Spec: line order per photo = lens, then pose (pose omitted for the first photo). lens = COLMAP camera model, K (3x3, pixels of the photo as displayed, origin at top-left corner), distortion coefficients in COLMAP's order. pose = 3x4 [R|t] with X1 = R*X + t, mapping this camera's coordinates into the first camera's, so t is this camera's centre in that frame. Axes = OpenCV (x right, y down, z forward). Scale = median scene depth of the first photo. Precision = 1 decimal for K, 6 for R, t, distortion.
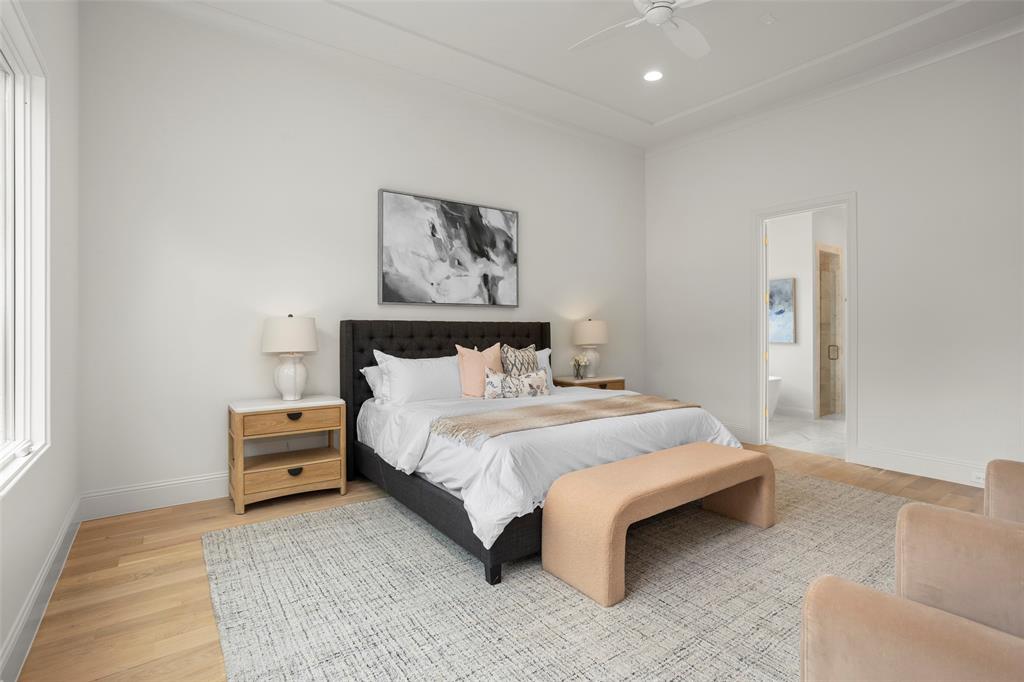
lens RADIAL K [[492.8, 0, 504.4], [0, 492.8, 330.9], [0, 0, 1]] dist [-0.018786, 0.001133]
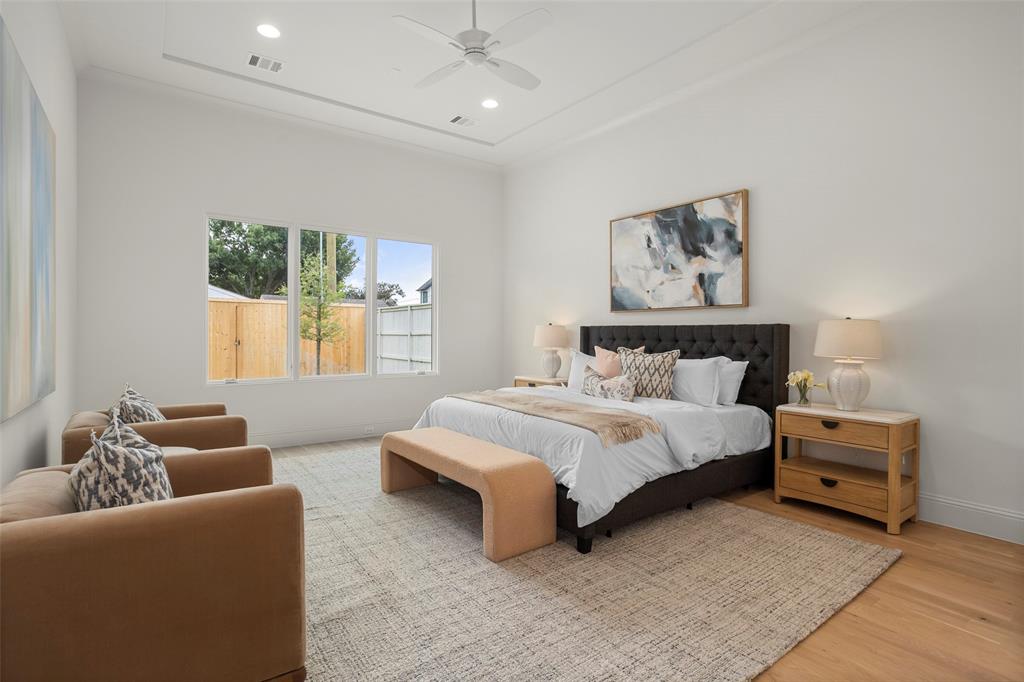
lens RADIAL K [[492.8, 0, 504.4], [0, 492.8, 330.9], [0, 0, 1]] dist [-0.018786, 0.001133]
pose [[0.013672, 0.000376, -0.999906, 0.893849], [-0.006715, 0.999977, 0.000284, -0.005610], [0.999884, 0.006710, 0.013674, 0.634660]]
